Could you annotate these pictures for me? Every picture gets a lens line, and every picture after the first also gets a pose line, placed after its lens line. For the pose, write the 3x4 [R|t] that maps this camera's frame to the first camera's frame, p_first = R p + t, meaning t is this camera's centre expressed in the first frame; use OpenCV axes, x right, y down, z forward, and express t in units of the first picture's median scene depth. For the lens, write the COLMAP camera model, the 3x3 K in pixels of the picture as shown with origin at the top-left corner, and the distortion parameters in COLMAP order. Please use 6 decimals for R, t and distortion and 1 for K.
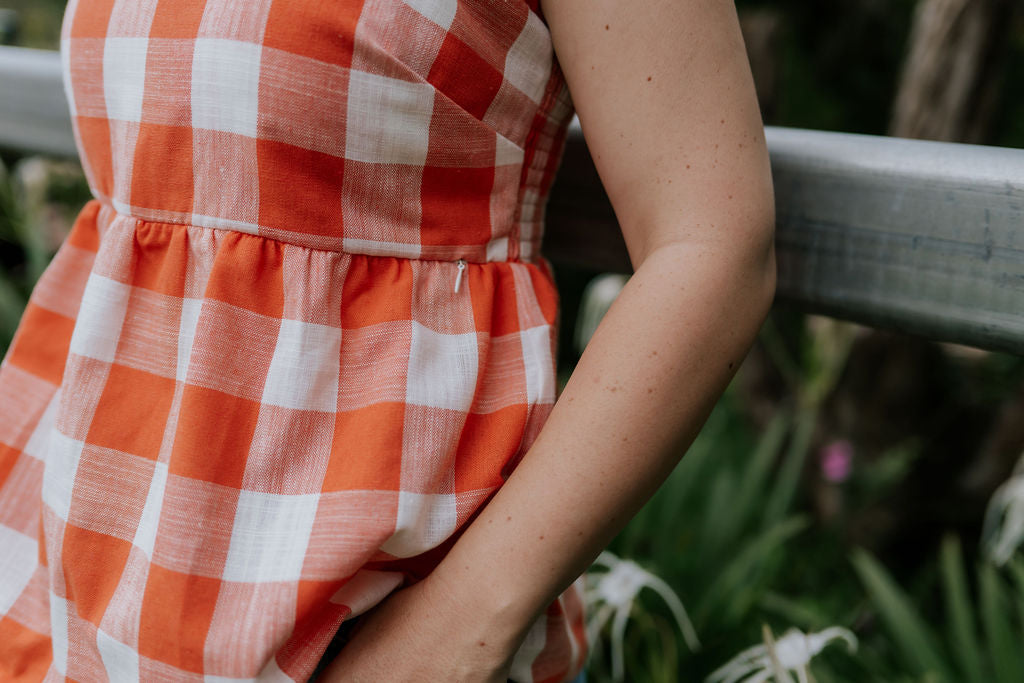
lens RADIAL K [[994.9, 0, 493.2], [0, 994.9, 343.7], [0, 0, 1]] dist [0.006167, -0.026224]
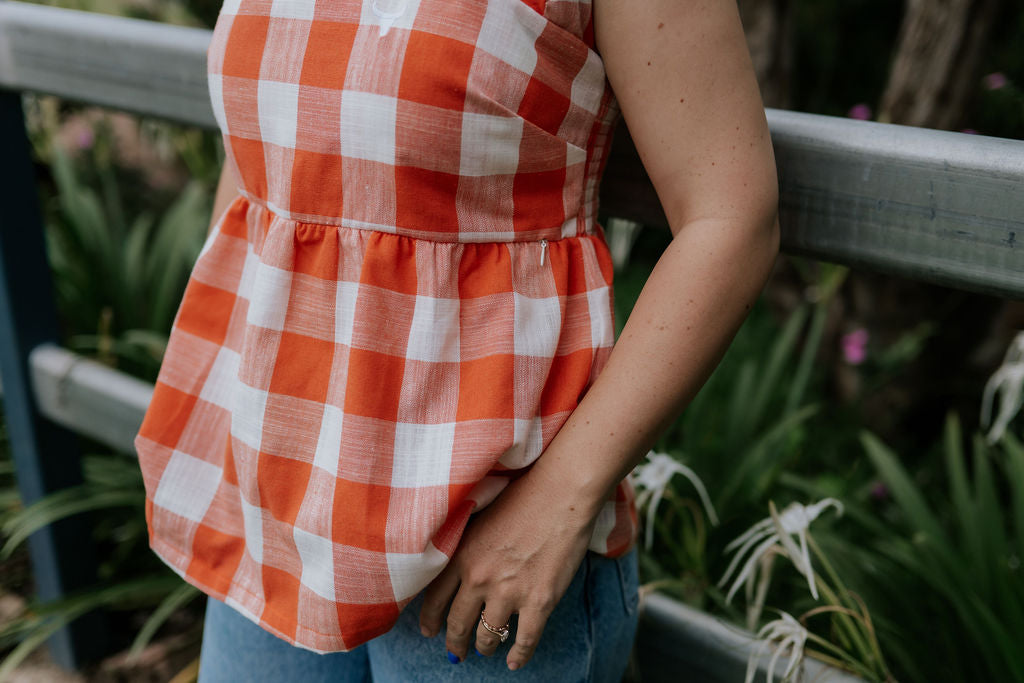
lens RADIAL K [[1095.7, 0, 512.0], [0, 1095.7, 341.5], [0, 0, 1]] dist [-0.092675, 0.004783]
pose [[0.998596, -0.050903, 0.014675, -0.106612], [0.048997, 0.992781, 0.109478, -0.116631], [-0.020142, -0.108605, 0.993881, -0.471195]]
